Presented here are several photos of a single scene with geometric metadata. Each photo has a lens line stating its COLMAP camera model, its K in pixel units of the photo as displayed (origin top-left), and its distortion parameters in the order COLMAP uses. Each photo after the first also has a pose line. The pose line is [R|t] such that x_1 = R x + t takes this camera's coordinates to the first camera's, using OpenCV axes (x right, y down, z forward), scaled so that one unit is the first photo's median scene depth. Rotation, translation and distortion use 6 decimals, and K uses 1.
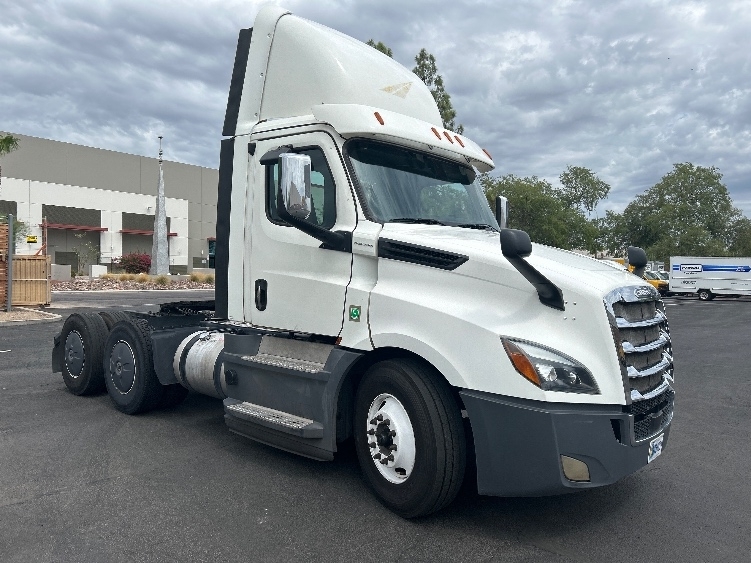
lens RADIAL K [[562.7, 0, 375.5], [0, 562.7, 281.5], [0, 0, 1]] dist [-0.020828, -0.002038]
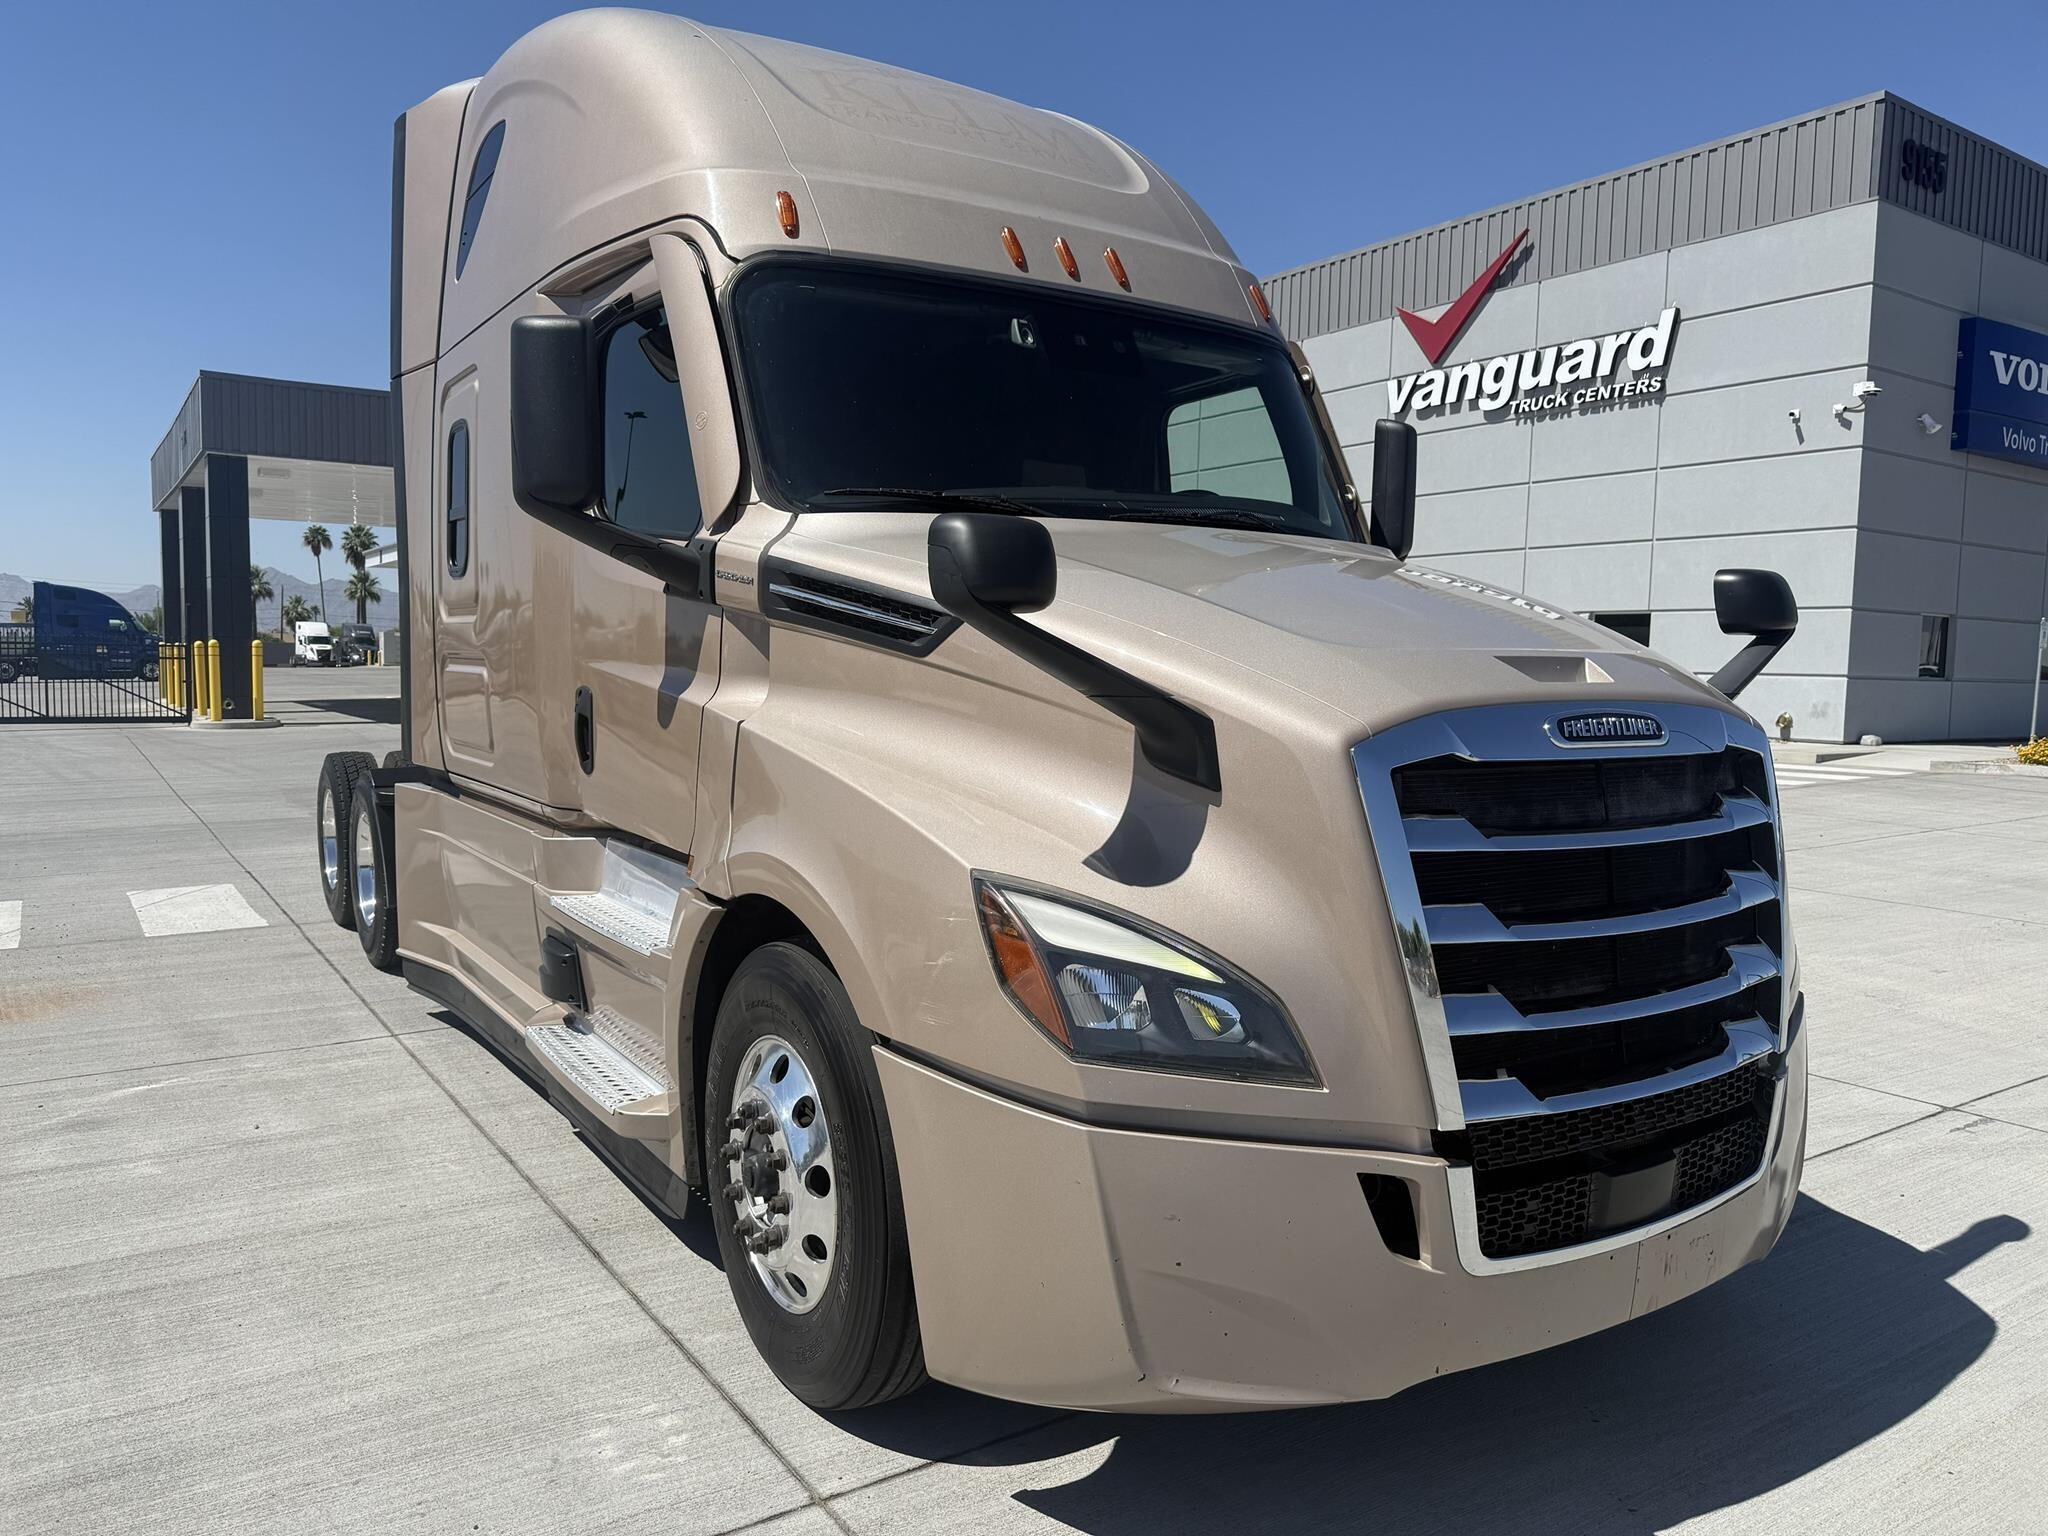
lens RADIAL K [[1513.4, 0, 1024.0], [0, 1513.4, 768.0], [0, 0, 1]] dist [-0.005168, -0.002290]
pose [[0.967513, 0.012186, -0.252527, 0.379613], [-0.001746, 0.999136, 0.041524, 0.007675], [0.252815, -0.039734, 0.966698, 0.194310]]
